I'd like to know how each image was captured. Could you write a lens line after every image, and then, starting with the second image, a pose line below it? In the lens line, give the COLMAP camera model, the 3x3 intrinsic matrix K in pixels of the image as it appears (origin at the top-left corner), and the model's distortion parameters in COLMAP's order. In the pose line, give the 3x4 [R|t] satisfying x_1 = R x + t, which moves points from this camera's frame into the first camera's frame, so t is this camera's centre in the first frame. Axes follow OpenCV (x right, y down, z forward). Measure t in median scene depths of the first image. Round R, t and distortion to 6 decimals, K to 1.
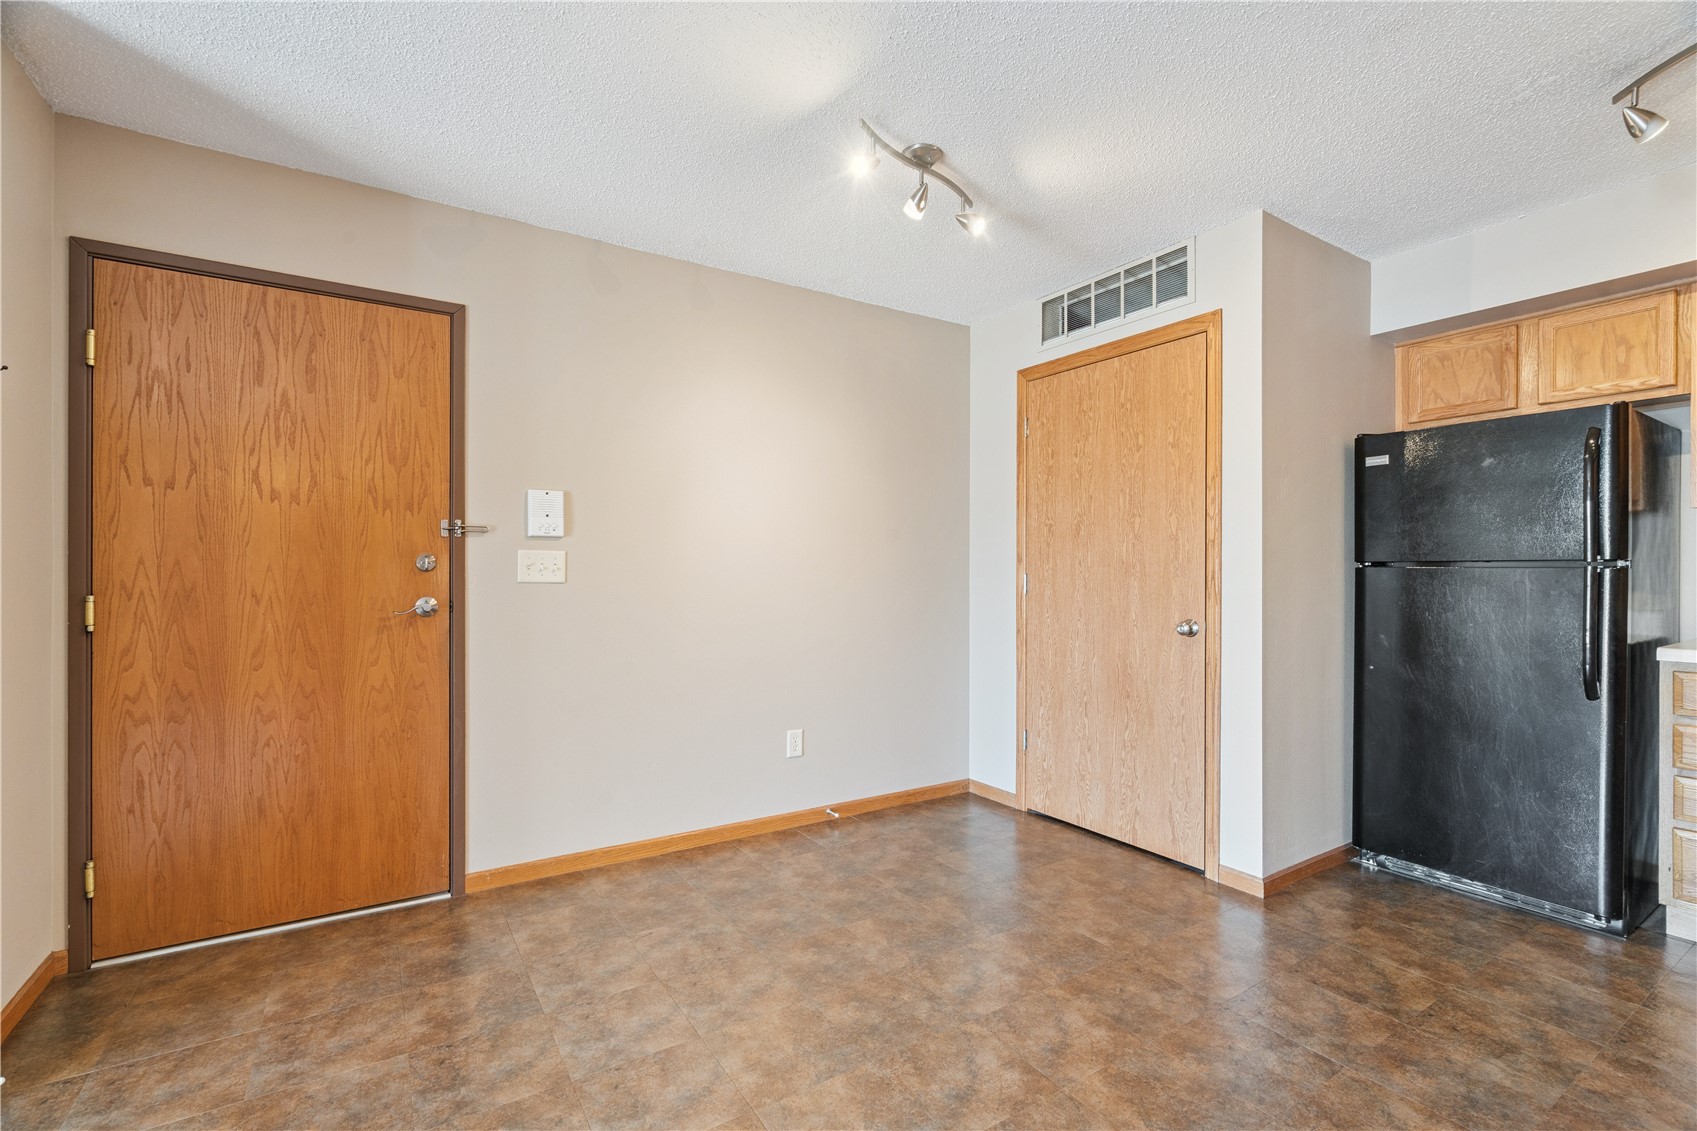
lens RADIAL K [[762.0, 0, 851.2], [0, 762.0, 572.1], [0, 0, 1]] dist [-0.000255, 0.000310]
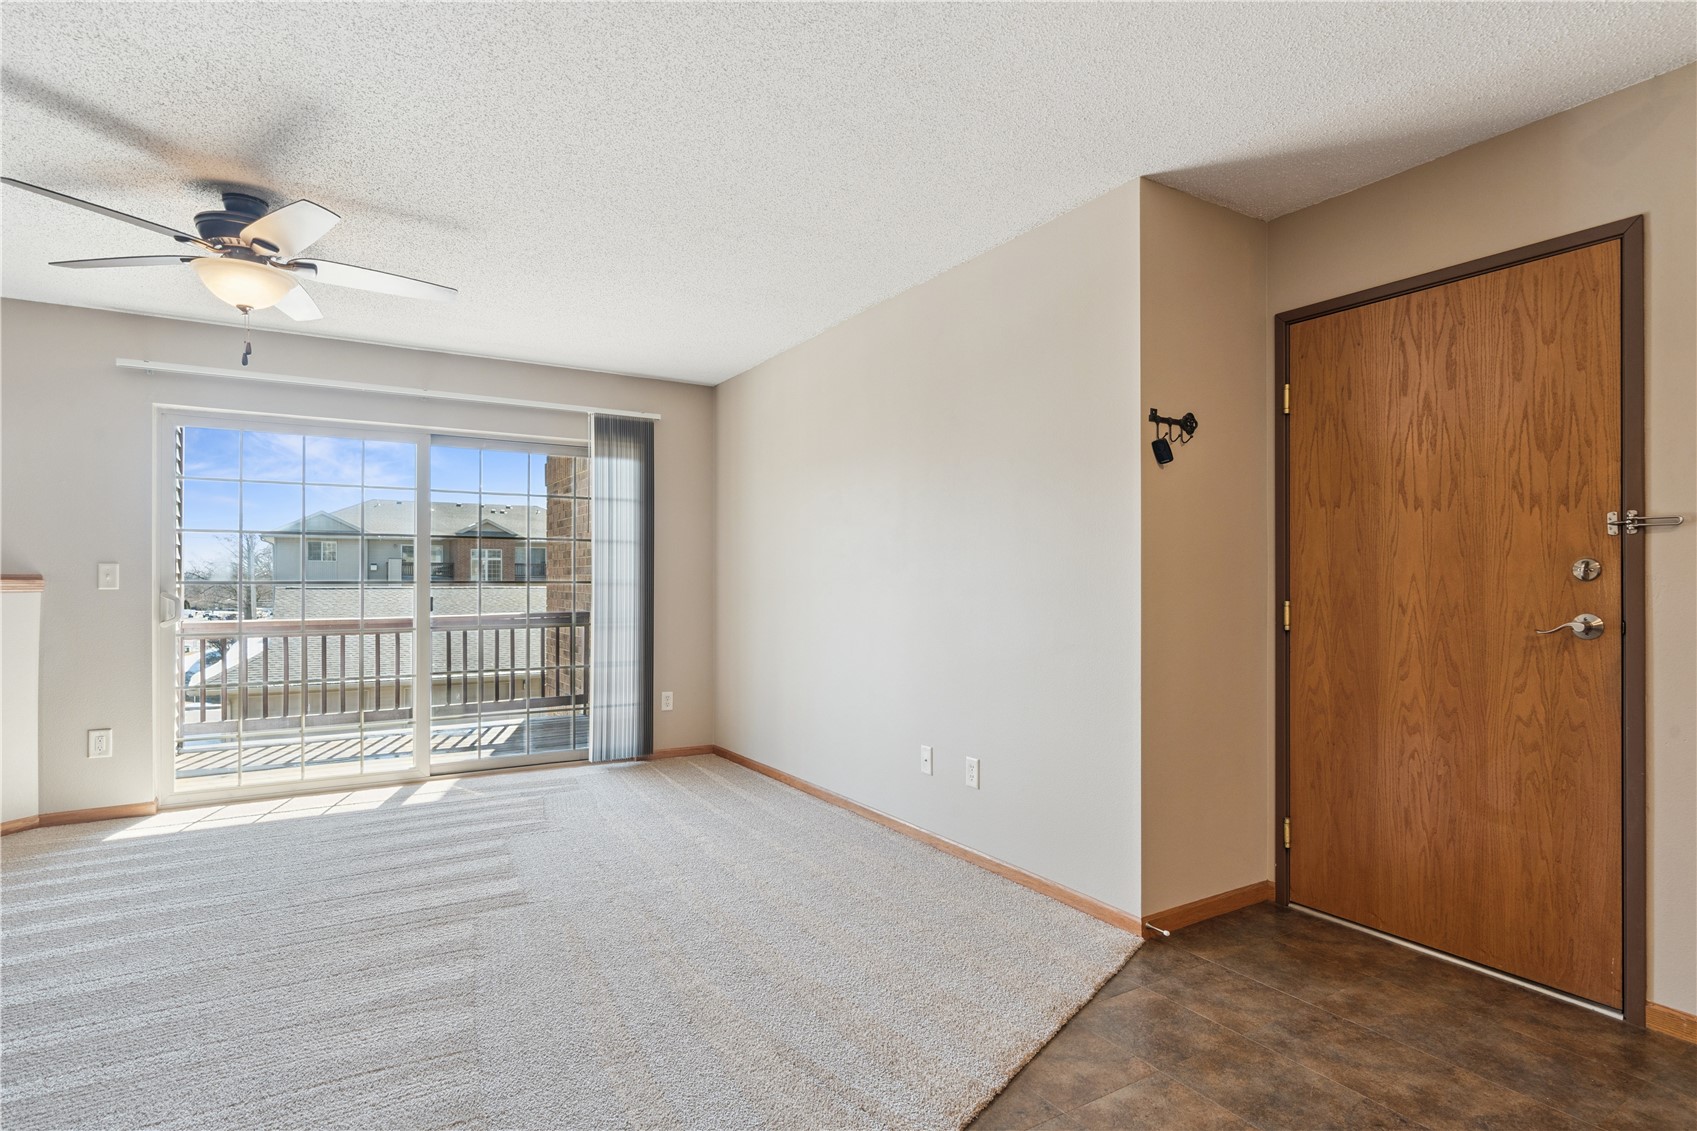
lens RADIAL K [[867.1, 0, 848.1], [0, 867.1, 580.1], [0, 0, 1]] dist [-0.002650, 0.000413]
pose [[-0.019005, -0.004467, -0.999809, 0.366731], [-0.002712, 0.999987, -0.004416, 0.004655], [0.999816, 0.002628, -0.019017, 0.288257]]
